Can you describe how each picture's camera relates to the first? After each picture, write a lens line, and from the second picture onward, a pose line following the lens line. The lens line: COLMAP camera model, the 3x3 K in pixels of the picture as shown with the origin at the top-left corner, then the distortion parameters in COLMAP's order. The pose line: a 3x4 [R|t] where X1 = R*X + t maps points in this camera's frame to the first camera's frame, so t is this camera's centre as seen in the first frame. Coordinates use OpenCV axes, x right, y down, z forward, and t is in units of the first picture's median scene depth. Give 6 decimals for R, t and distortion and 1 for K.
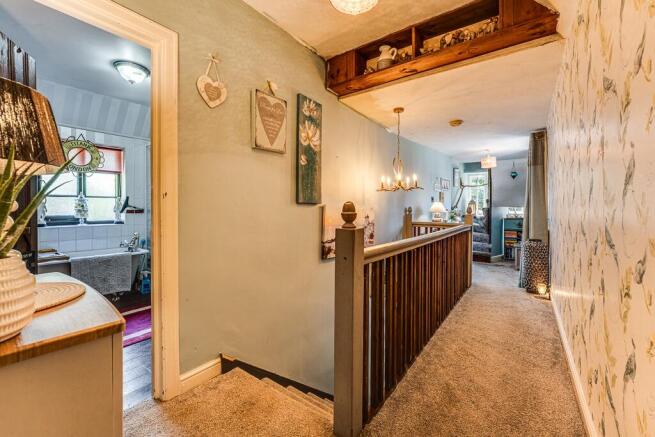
lens RADIAL K [[278.9, 0, 330.8], [0, 278.9, 206.5], [0, 0, 1]] dist [-0.014776, 0.001703]
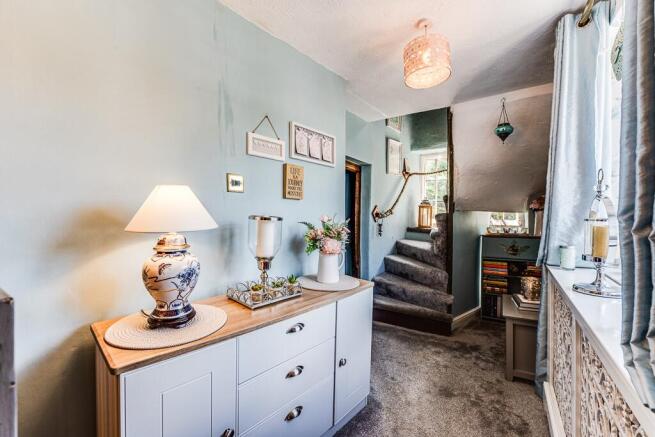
lens RADIAL K [[278.9, 0, 324.8], [0, 278.9, 218.3], [0, 0, 1]] dist [-0.014776, 0.001703]
pose [[0.999678, -0.002628, 0.025242, 0.134860], [0.002315, 0.999921, 0.012392, 0.002353], [-0.025273, -0.012330, 0.999605, 0.208302]]
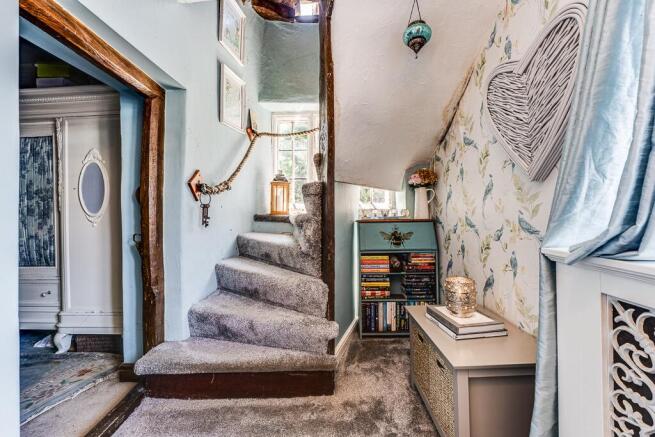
lens RADIAL K [[278.9, 0, 329.4], [0, 278.9, 213.0], [0, 0, 1]] dist [-0.014776, 0.001703]
pose [[0.834451, -0.009509, 0.551000, 0.160856], [0.010933, 0.999940, 0.000700, 0.013173], [-0.550973, 0.005440, 0.834505, 0.292701]]
